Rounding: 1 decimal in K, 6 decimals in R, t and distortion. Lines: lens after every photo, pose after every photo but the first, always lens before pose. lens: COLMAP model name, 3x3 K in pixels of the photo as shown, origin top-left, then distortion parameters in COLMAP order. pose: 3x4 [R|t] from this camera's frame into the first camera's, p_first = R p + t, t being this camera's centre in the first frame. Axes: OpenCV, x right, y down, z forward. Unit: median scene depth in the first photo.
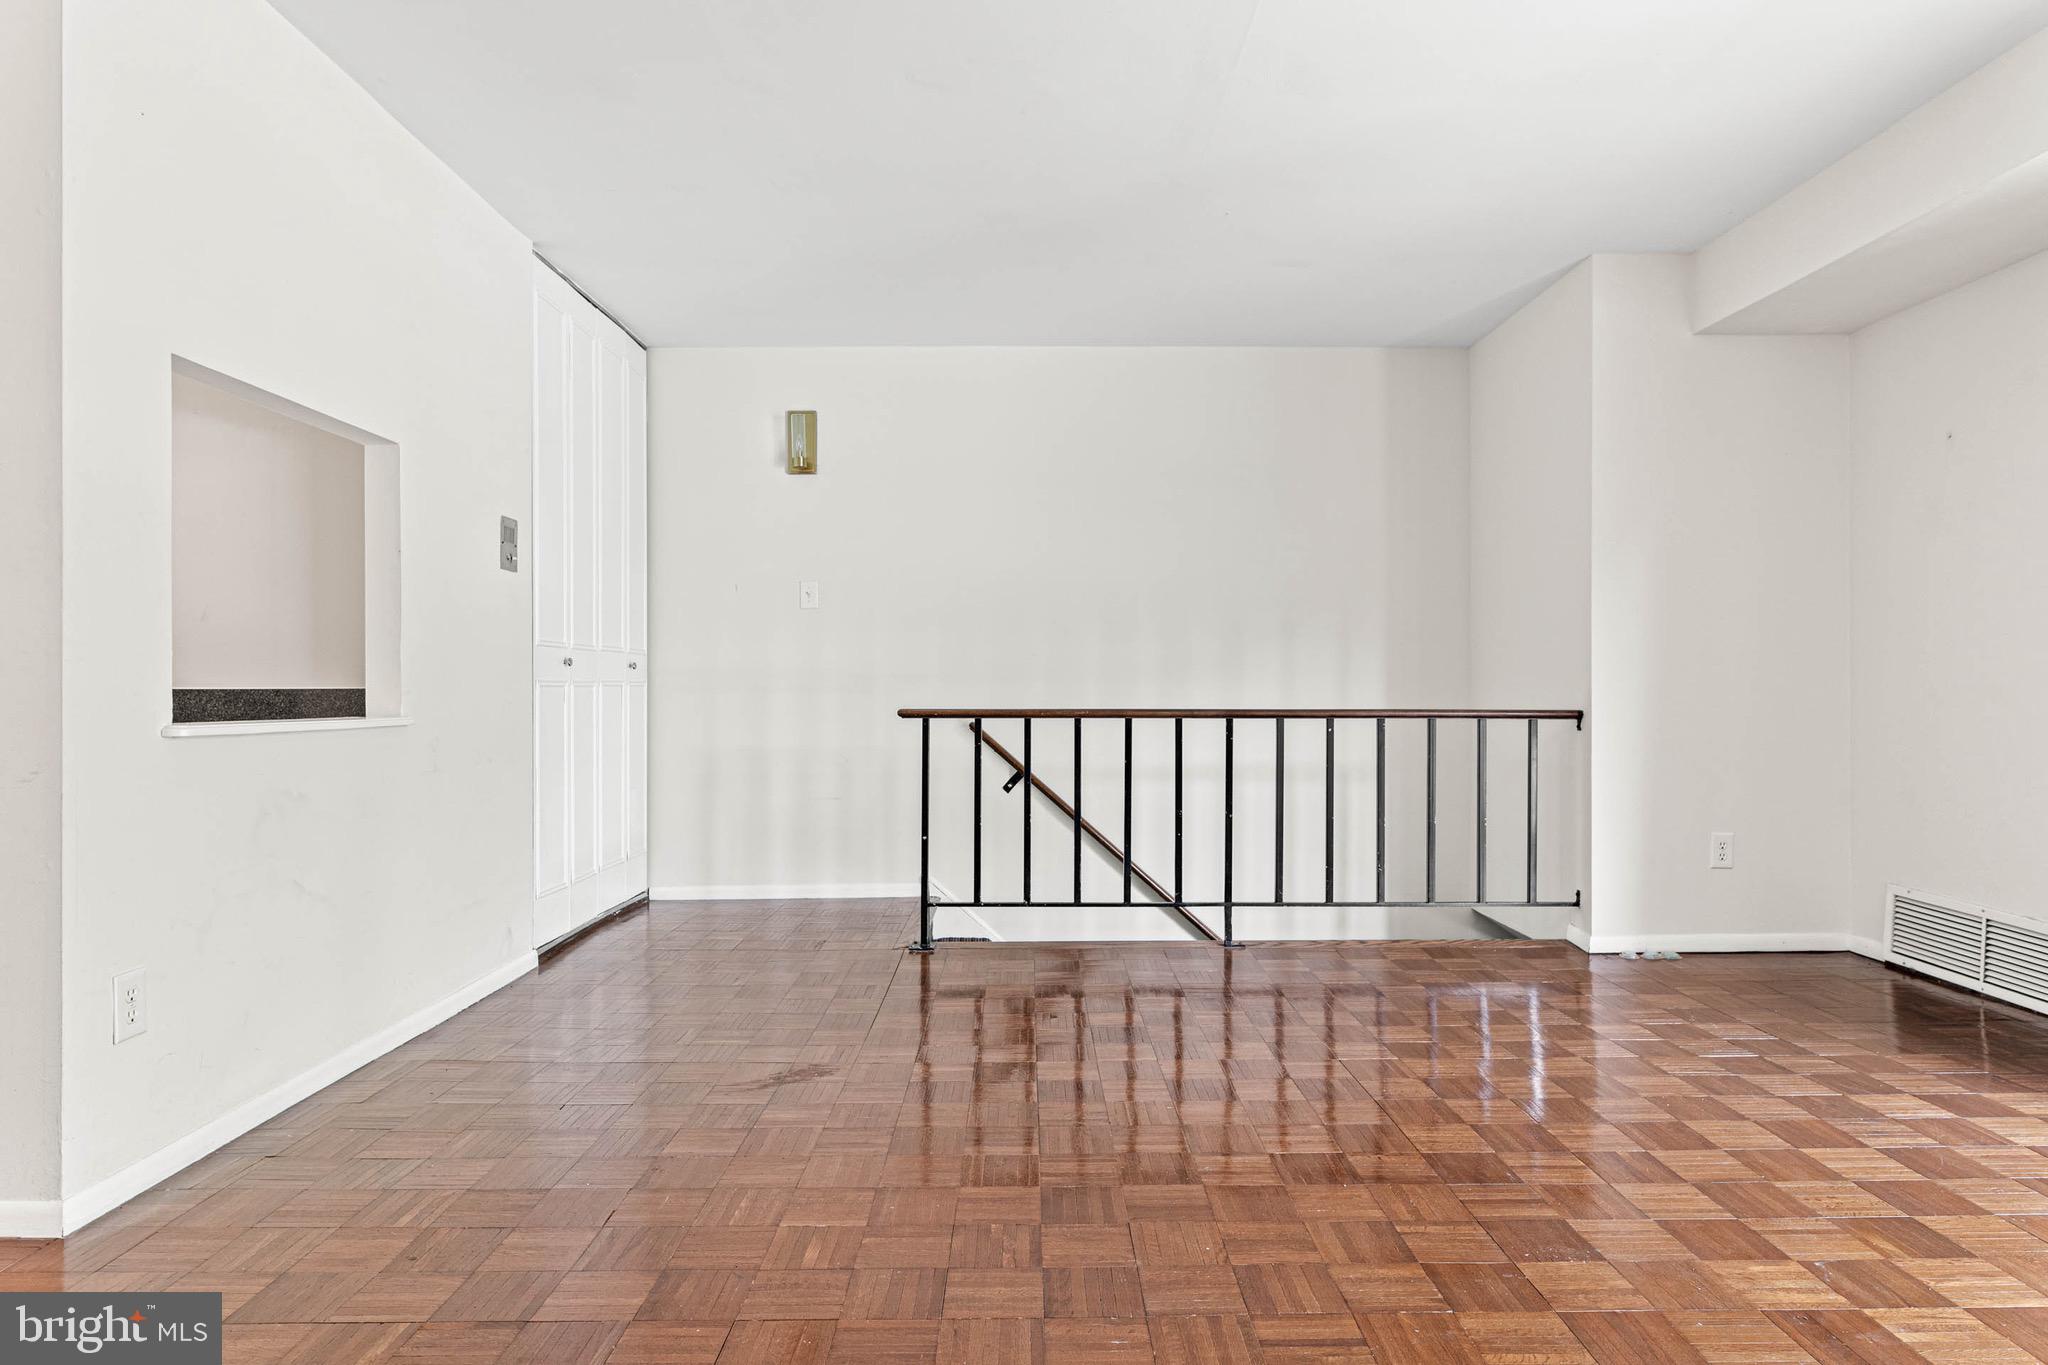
lens RADIAL K [[1183.0, 0, 1024.0], [0, 1183.0, 682.5], [0, 0, 1]] dist [-0.001797, -0.002119]
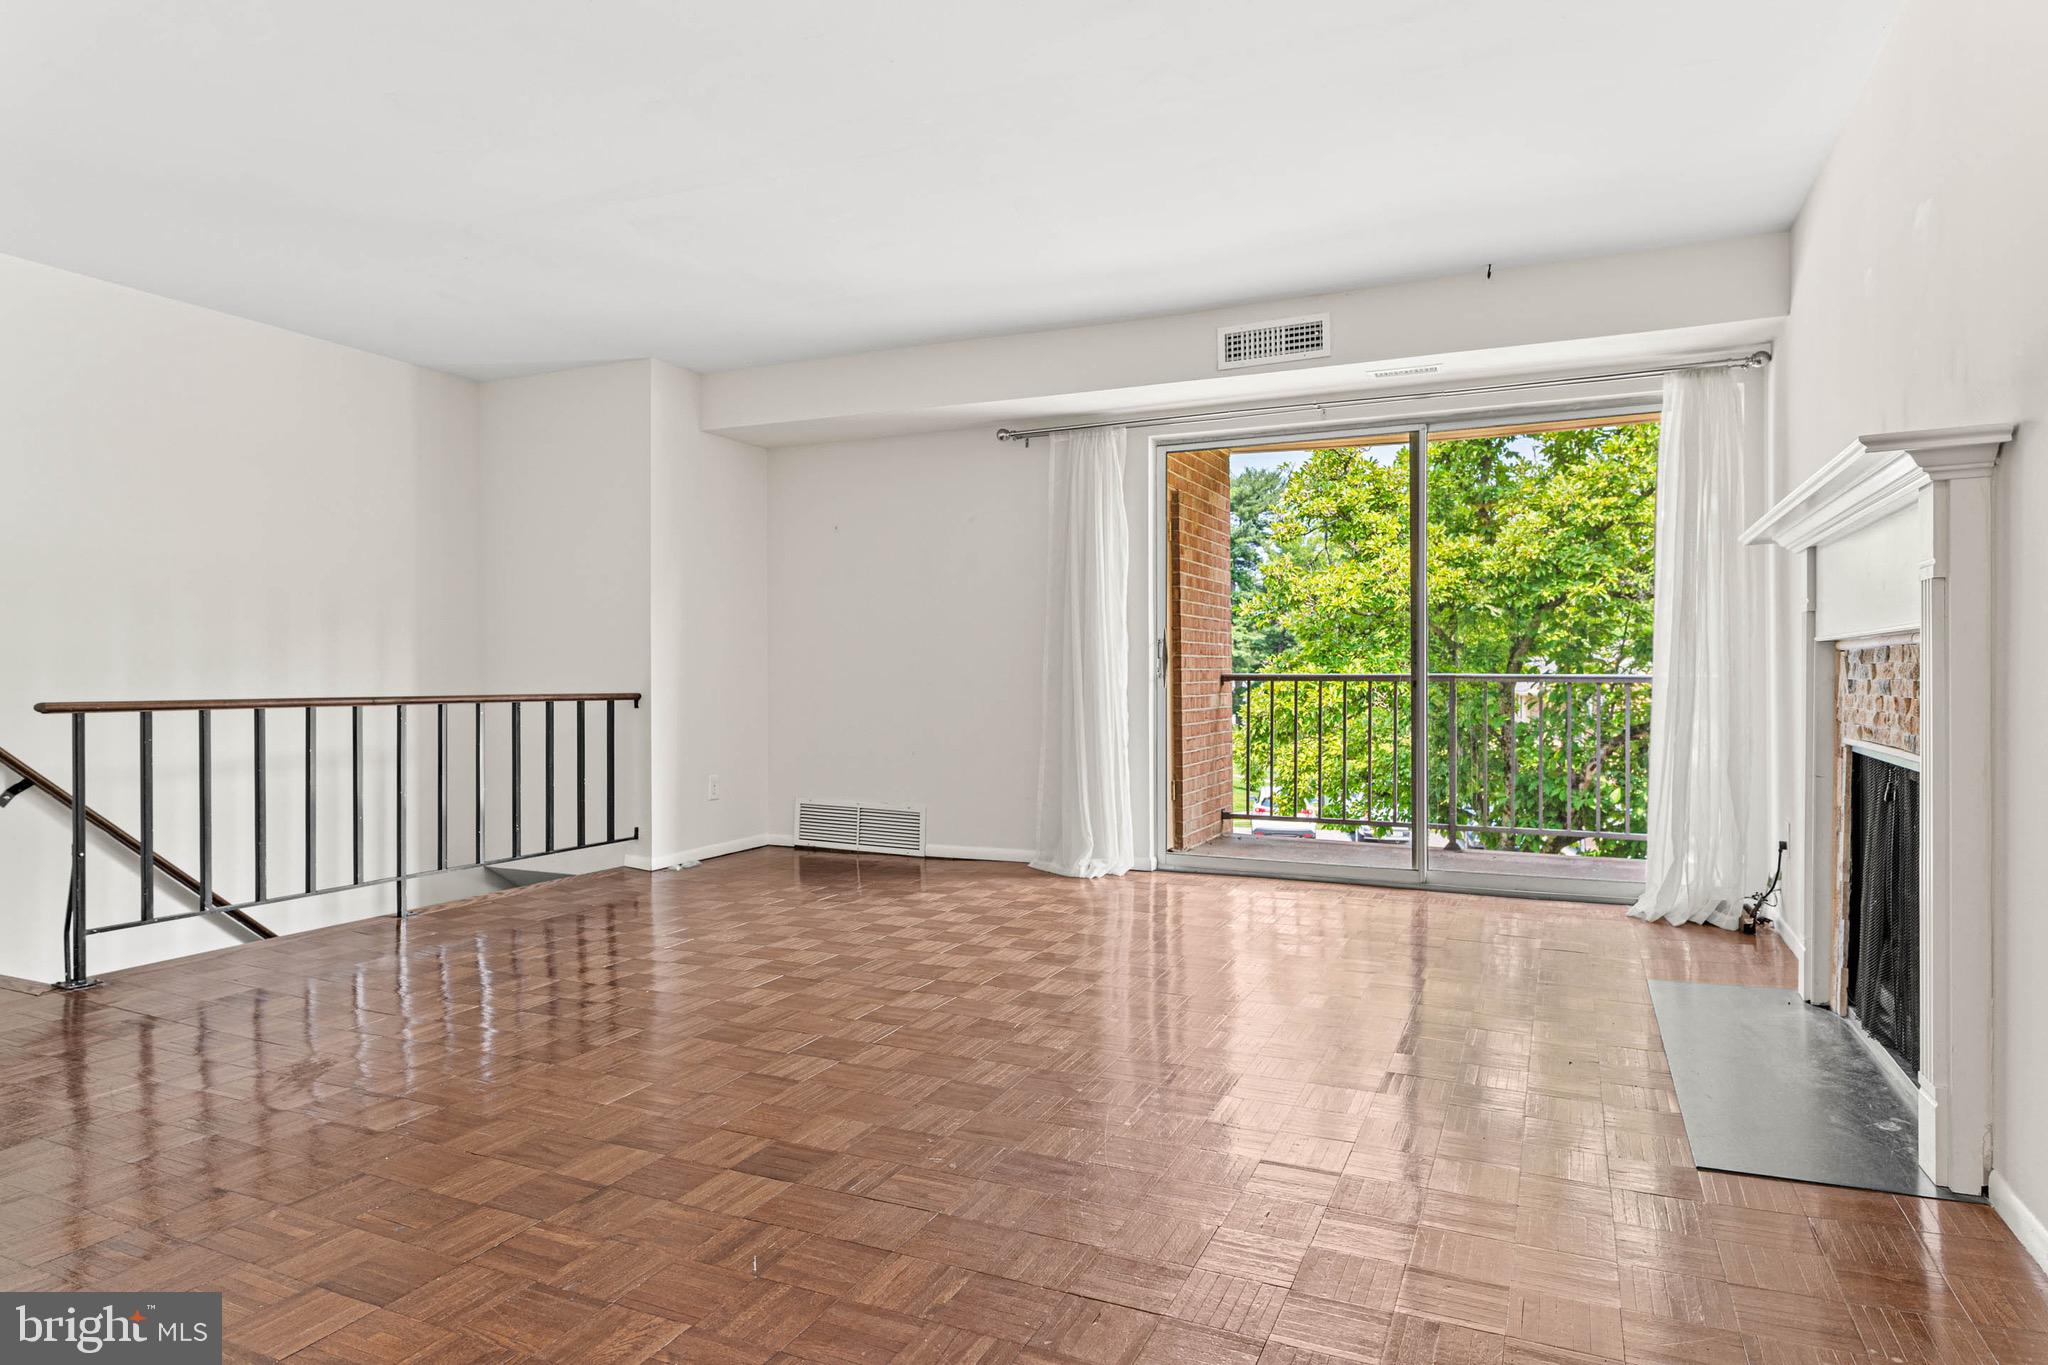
lens RADIAL K [[1183.0, 0, 1024.0], [0, 1183.0, 682.5], [0, 0, 1]] dist [-0.001797, -0.002119]
pose [[0.425757, -0.006300, 0.904816, -0.555540], [-0.001866, 0.999968, 0.007841, 0.000429], [-0.904836, -0.005027, 0.425731, 0.032256]]
